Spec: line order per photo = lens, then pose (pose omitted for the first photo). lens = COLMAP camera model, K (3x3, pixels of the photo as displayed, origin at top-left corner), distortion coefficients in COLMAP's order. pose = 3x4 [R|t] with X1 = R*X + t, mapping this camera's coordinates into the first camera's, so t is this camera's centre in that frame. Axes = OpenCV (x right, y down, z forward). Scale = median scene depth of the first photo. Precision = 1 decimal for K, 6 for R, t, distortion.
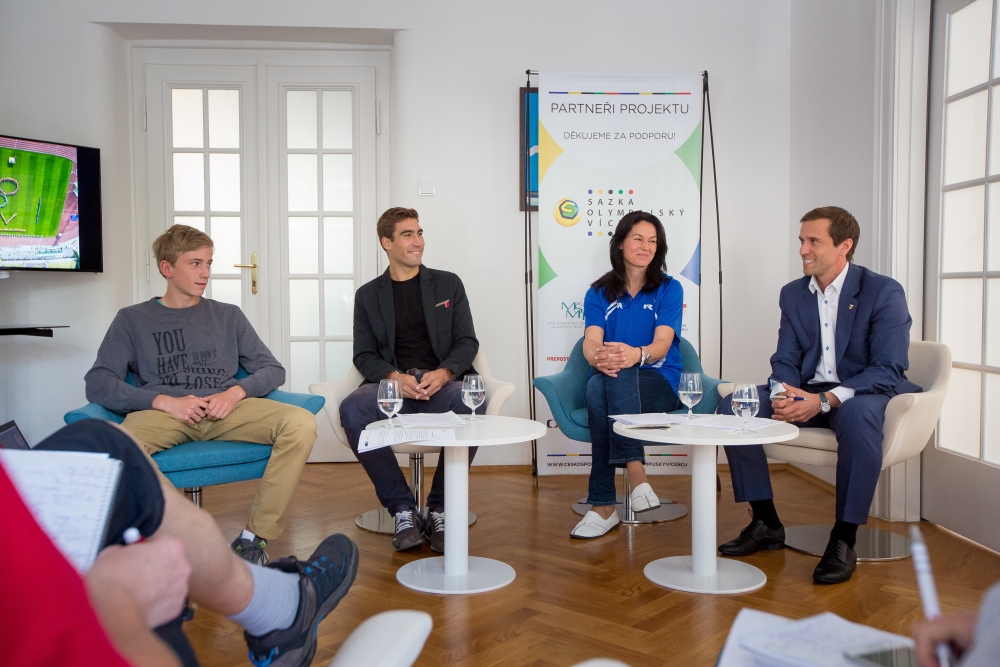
lens RADIAL K [[934.1, 0, 500.0], [0, 934.1, 333.5], [0, 0, 1]] dist [0.003345, 0.006259]
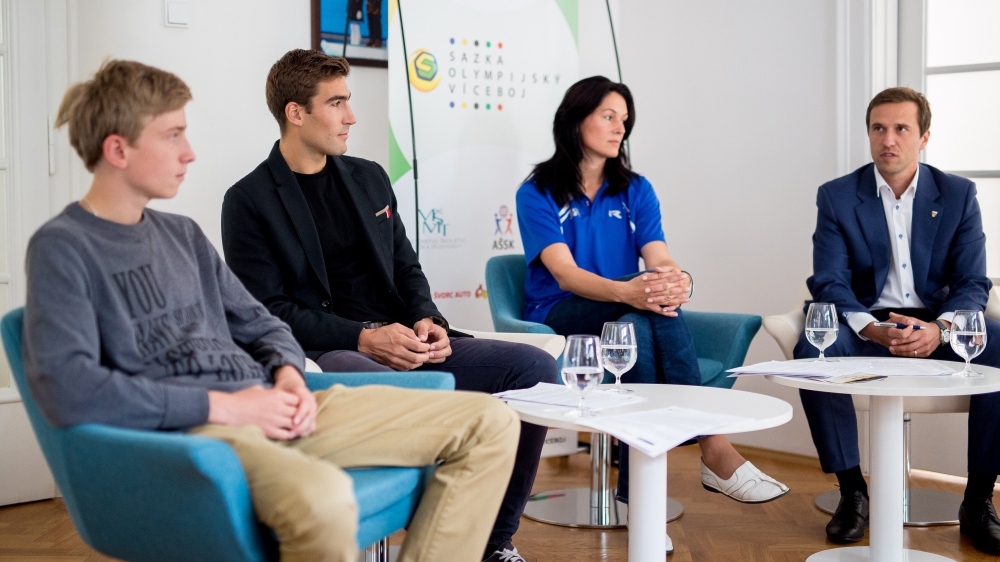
lens RADIAL K [[1374.2, 0, 500.0], [0, 1374.2, 281.0], [0, 0, 1]] dist [-0.149543, 1.041315]
pose [[0.793447, -0.038280, 0.607434, -0.530427], [0.027608, 0.999257, 0.026910, -0.009135], [-0.608013, -0.004582, 0.793914, 0.243144]]
